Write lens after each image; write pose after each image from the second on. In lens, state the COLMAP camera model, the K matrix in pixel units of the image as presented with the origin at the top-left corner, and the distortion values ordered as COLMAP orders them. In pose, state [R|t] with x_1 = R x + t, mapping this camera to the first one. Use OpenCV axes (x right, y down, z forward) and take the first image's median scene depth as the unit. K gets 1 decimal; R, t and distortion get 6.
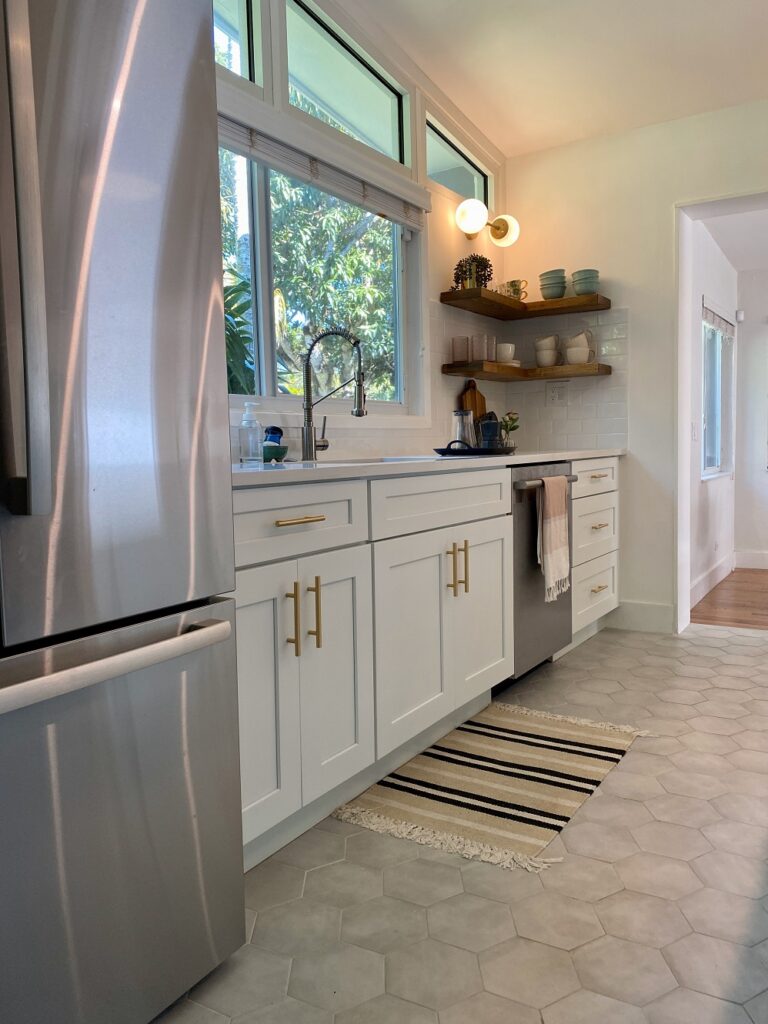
lens RADIAL K [[783.4, 0, 386.2], [0, 783.4, 506.4], [0, 0, 1]] dist [0.021530, -0.006827]
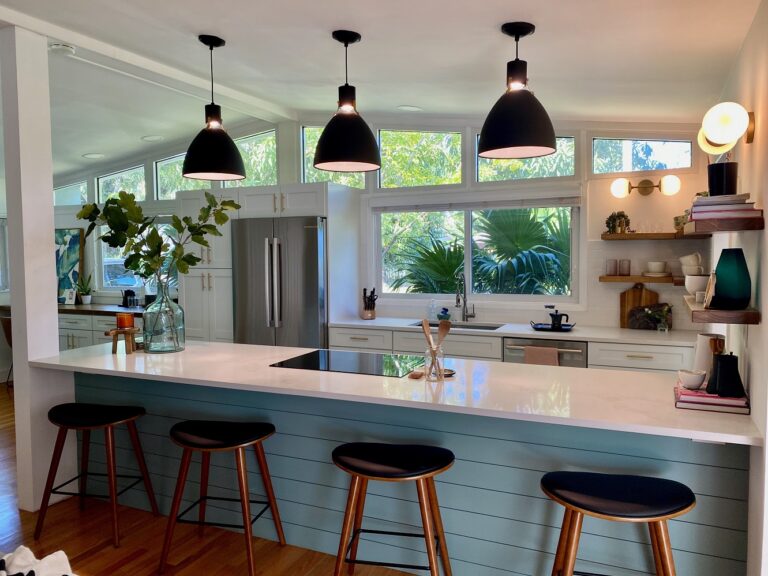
lens RADIAL K [[592.2, 0, 380.1], [0, 592.2, 283.9], [0, 0, 1]] dist [0.088333, -0.180595]
pose [[0.118398, 0.075888, -0.990062, 1.514938], [-0.073694, 0.994997, 0.067453, -0.247169], [0.990228, 0.064975, 0.123398, 0.403766]]
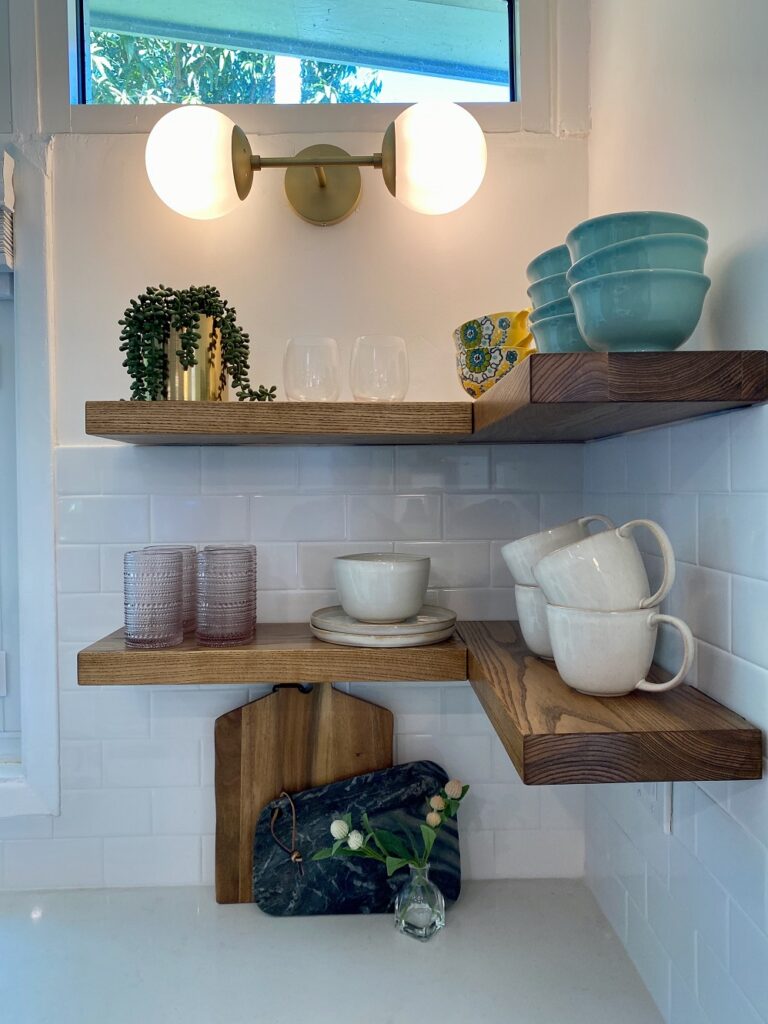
lens RADIAL K [[789.6, 0, 384.6], [0, 789.6, 492.6], [0, 0, 1]] dist [0.088333, -0.180595]
pose [[0.547589, 0.031534, -0.836153, 0.478465], [-0.072451, 0.997324, -0.009835, -0.277892], [0.833605, 0.065965, 0.548408, 1.029962]]
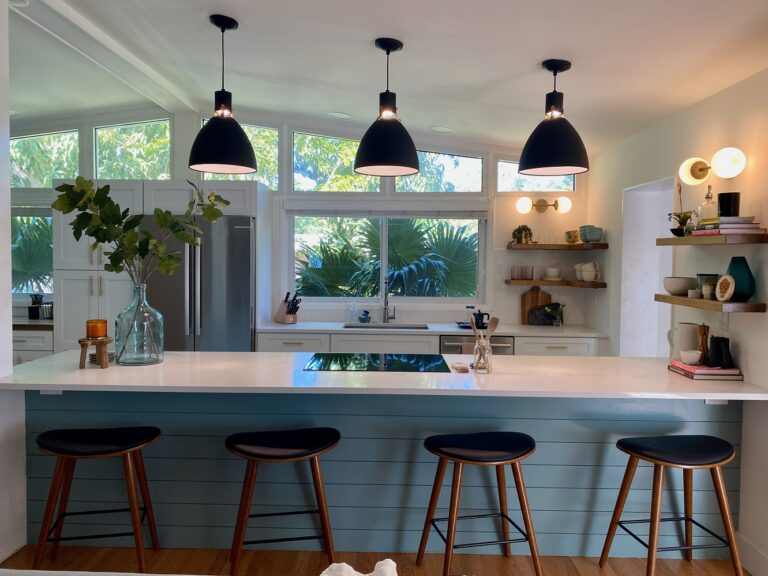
lens RADIAL K [[592.2, 0, 380.1], [0, 592.2, 283.9], [0, 0, 1]] dist [0.088333, -0.180595]
pose [[0.509296, 0.063853, -0.858219, 1.390004], [-0.090873, 0.995659, 0.020152, -0.196941], [0.855780, 0.067726, 0.512887, -0.062640]]
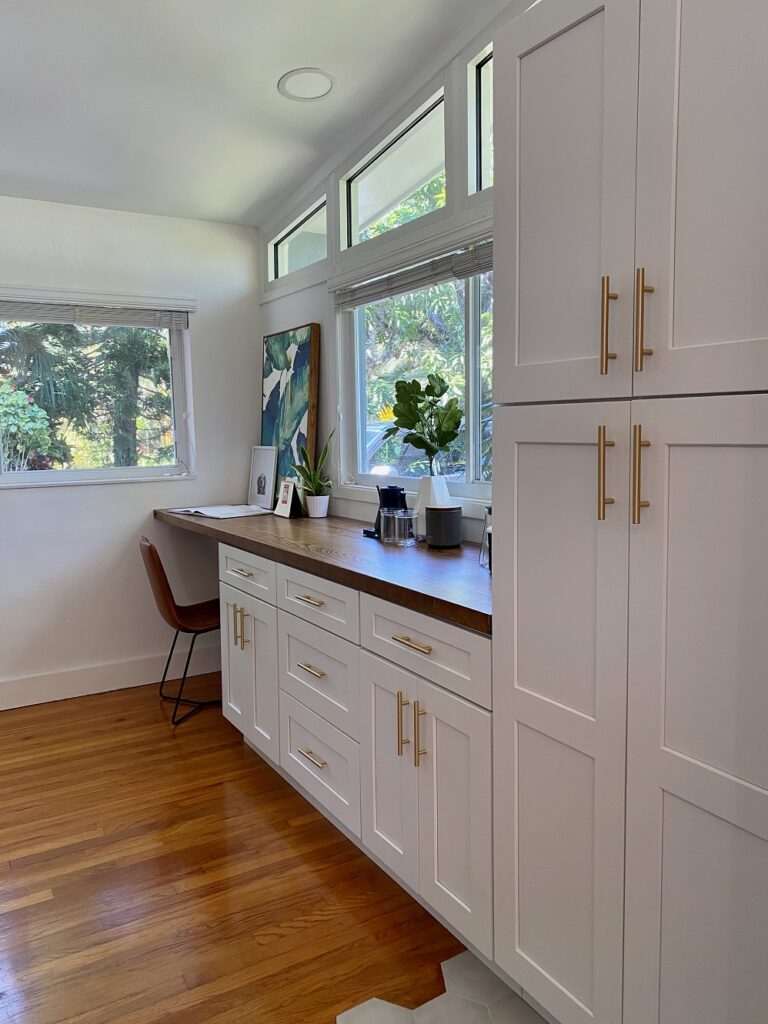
lens RADIAL K [[778.0, 0, 381.4], [0, 778.0, 508.7], [0, 0, 1]] dist [0.061963, -0.077986]
pose [[-0.458354, 0.113245, -0.881525, 0.102374], [-0.055306, 0.986293, 0.155461, -0.133161], [0.887047, 0.120010, -0.445808, 0.181423]]
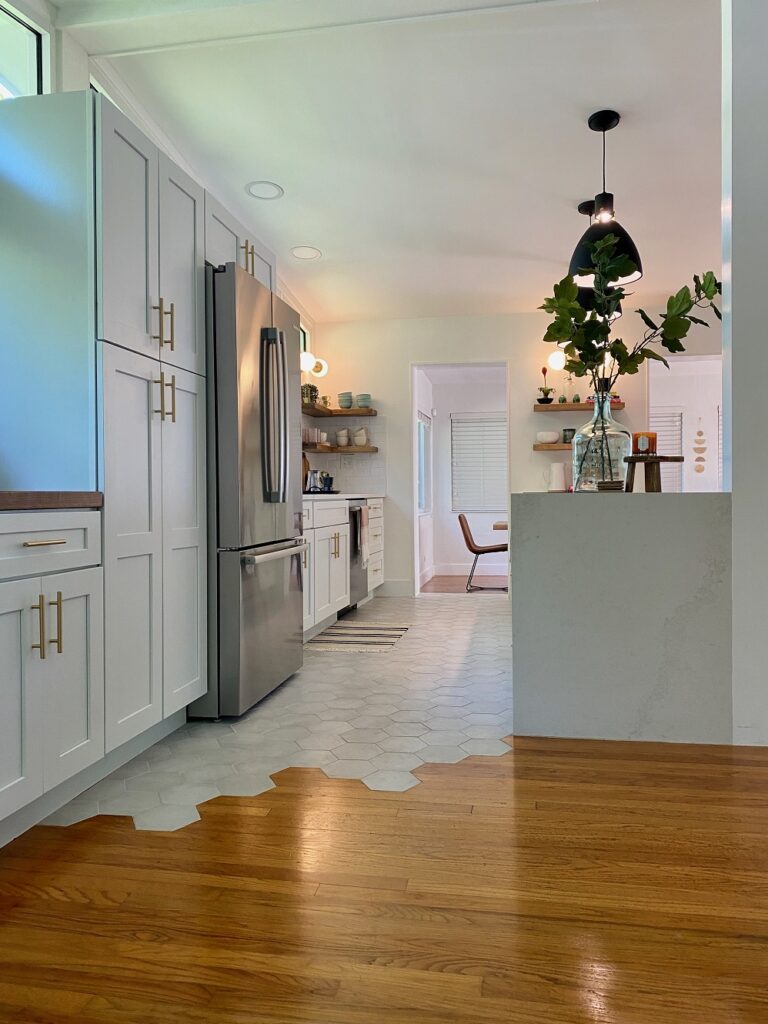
lens RADIAL K [[778.0, 0, 381.4], [0, 778.0, 508.7], [0, 0, 1]] dist [0.061963, -0.077986]
pose [[0.931281, 0.007407, 0.364226, -0.430132], [0.017311, 0.997764, -0.064553, 0.090758], [-0.363890, 0.066422, 0.929071, -0.782675]]
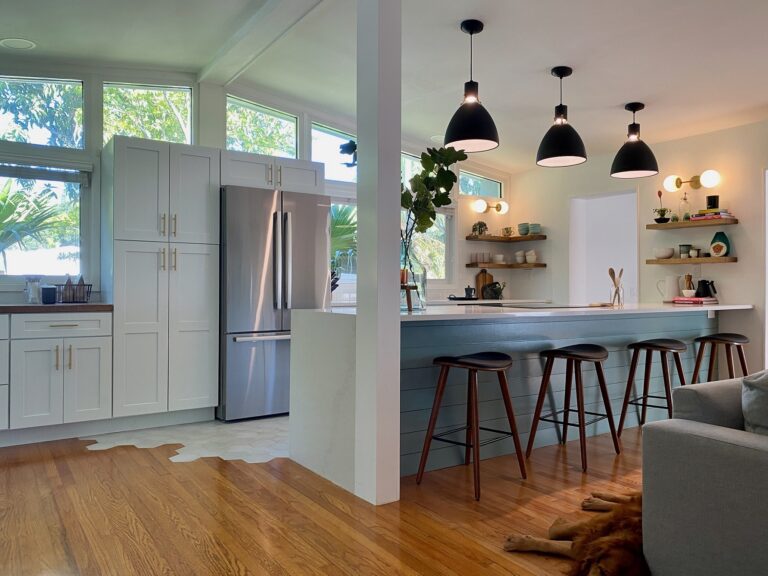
lens RADIAL K [[587.6, 0, 384.0], [0, 587.6, 288.0], [0, 0, 1]] dist [0.021530, -0.006827]
pose [[0.911904, 0.022880, -0.409765, 0.697938], [-0.053737, 0.996506, -0.063946, 0.035770], [0.406870, 0.080332, 0.909947, -0.950031]]
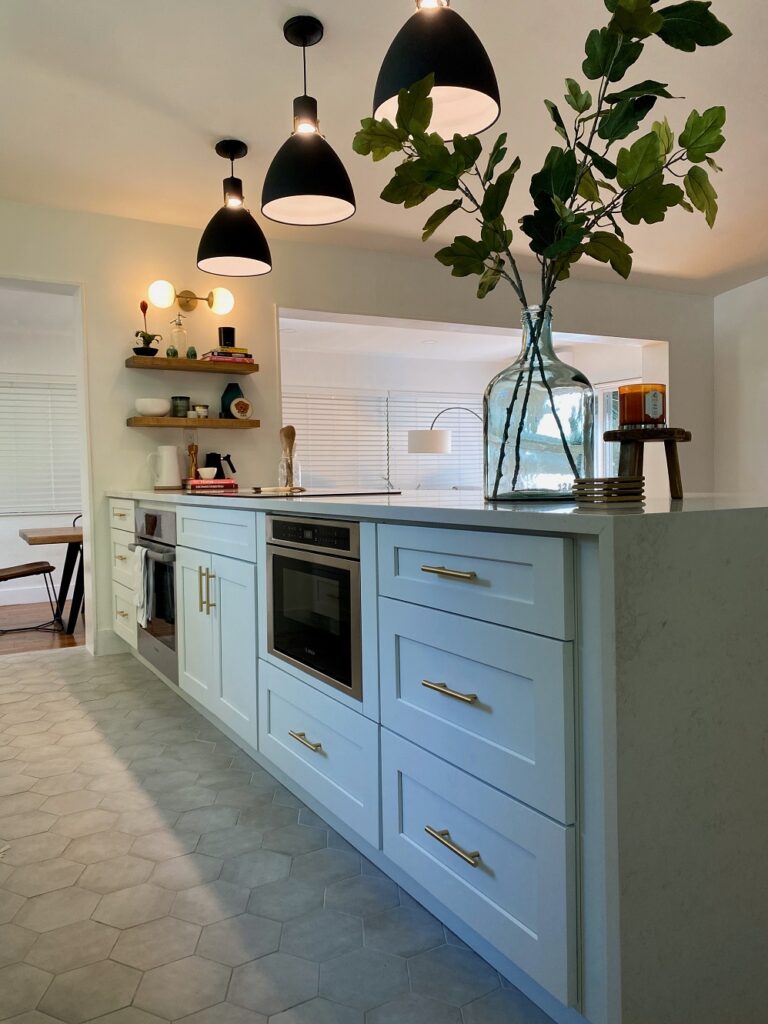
lens RADIAL K [[778.0, 0, 381.4], [0, 778.0, 508.7], [0, 0, 1]] dist [0.061963, -0.077986]
pose [[0.477883, -0.025527, 0.878053, -0.296722], [0.078956, 0.996780, -0.013994, 0.007589], [-0.874868, 0.076015, 0.478359, -0.040634]]
